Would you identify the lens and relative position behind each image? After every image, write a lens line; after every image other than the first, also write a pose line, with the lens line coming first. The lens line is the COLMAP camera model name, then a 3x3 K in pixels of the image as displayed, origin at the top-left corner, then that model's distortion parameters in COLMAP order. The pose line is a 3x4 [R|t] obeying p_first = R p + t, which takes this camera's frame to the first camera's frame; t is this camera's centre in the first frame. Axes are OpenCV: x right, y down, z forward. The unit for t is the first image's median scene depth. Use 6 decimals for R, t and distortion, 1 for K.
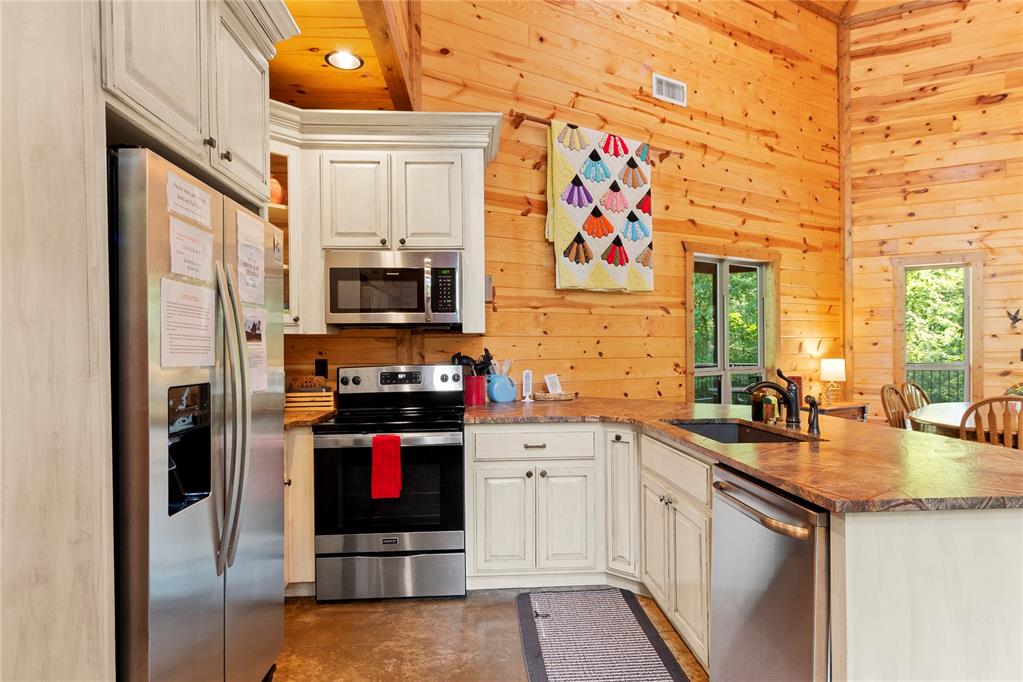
lens RADIAL K [[592.8, 0, 506.4], [0, 592.8, 346.9], [0, 0, 1]] dist [-0.000092, 0.018800]
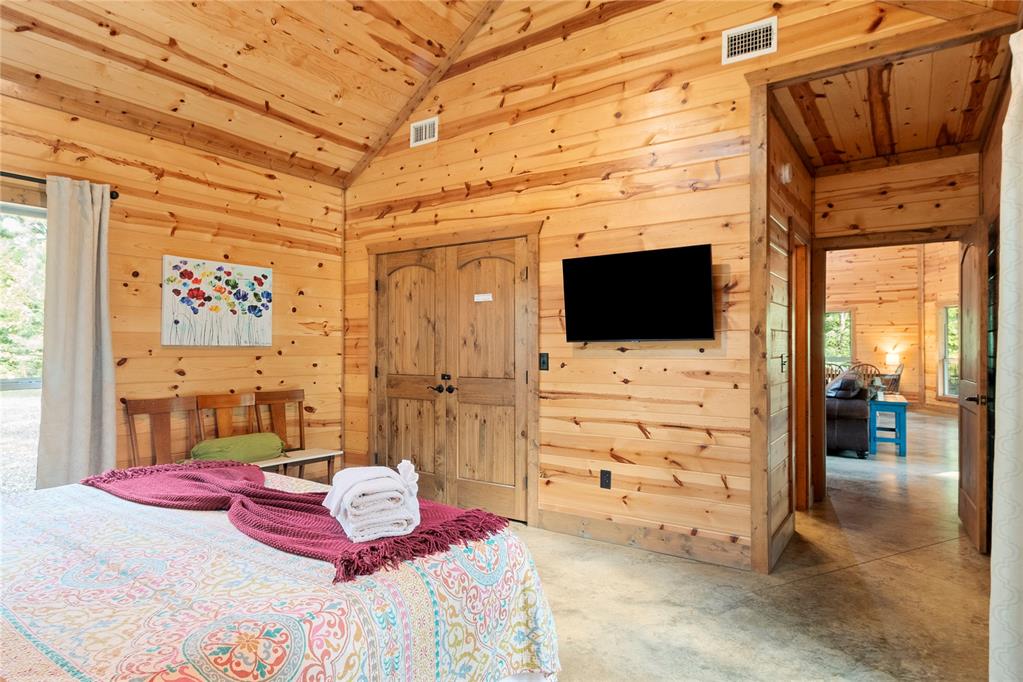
lens RADIAL K [[592.8, 0, 506.4], [0, 592.8, 346.9], [0, 0, 1]] dist [-0.000092, 0.018800]
pose [[0.395507, 0.003211, -0.918457, 2.085871], [0.000846, 0.999992, 0.003860, -0.016786], [0.918462, -0.002304, 0.395502, -1.157492]]
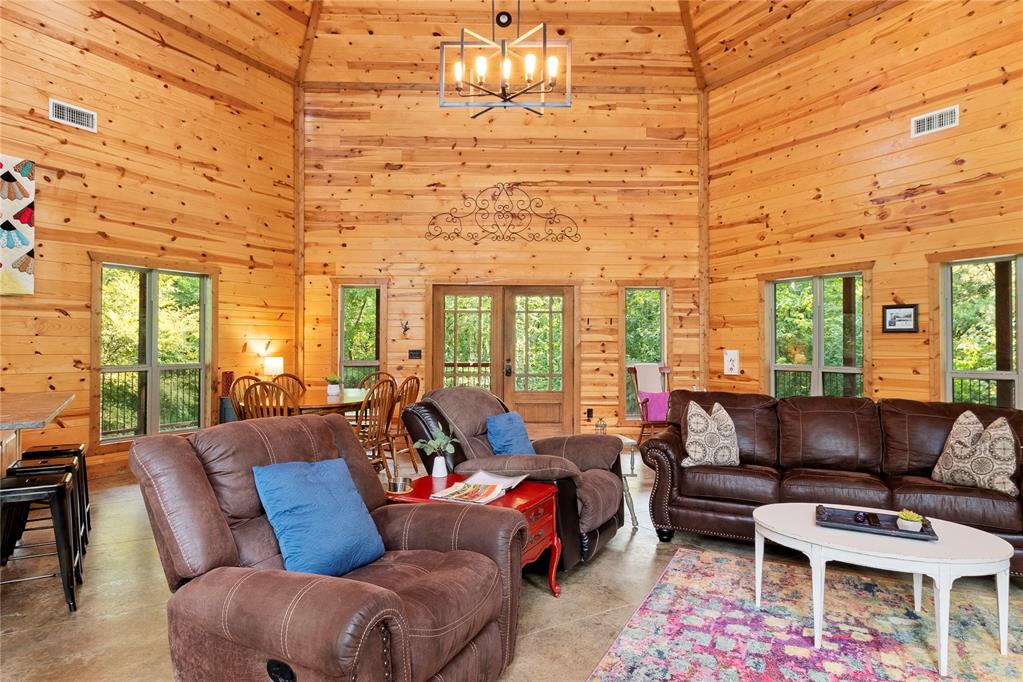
lens RADIAL K [[604.4, 0, 509.9], [0, 604.4, 338.6], [0, 0, 1]] dist [0.001858, -0.001135]
pose [[0.877036, 0.015809, 0.480165, 0.407290], [-0.007889, 0.999798, -0.018508, 0.001606], [-0.480360, 0.012444, 0.876983, -0.348462]]
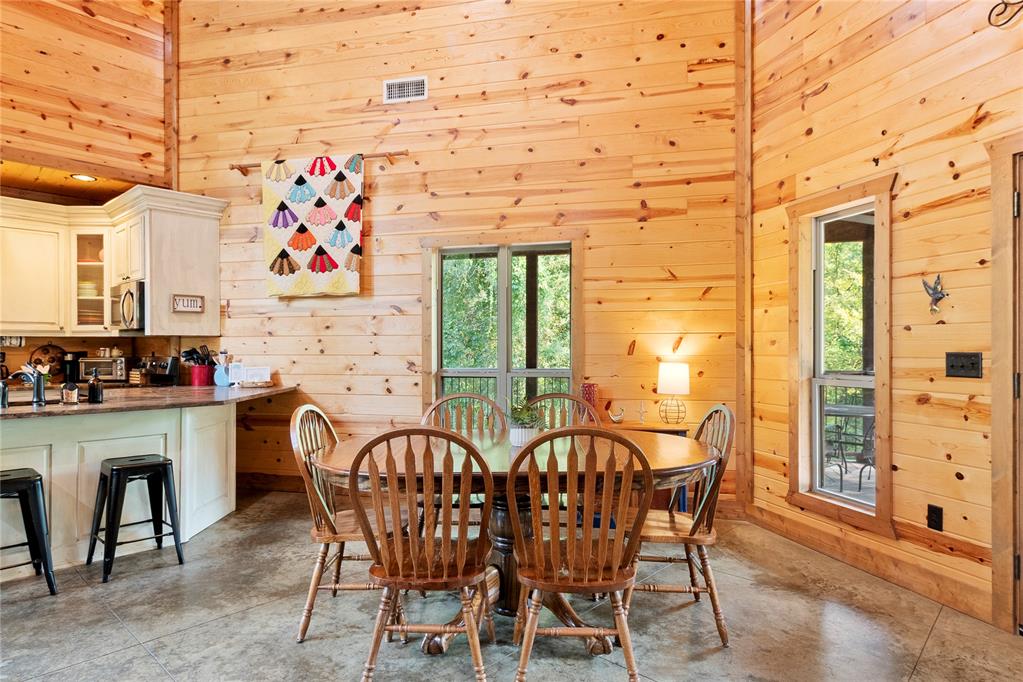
lens RADIAL K [[592.8, 0, 506.4], [0, 592.8, 346.9], [0, 0, 1]] dist [-0.000092, 0.018800]
pose [[0.685417, 0.004843, -0.728135, 1.006282], [-0.005313, 0.999985, 0.001649, 0.000186], [0.728132, 0.002738, 0.685432, 0.391292]]
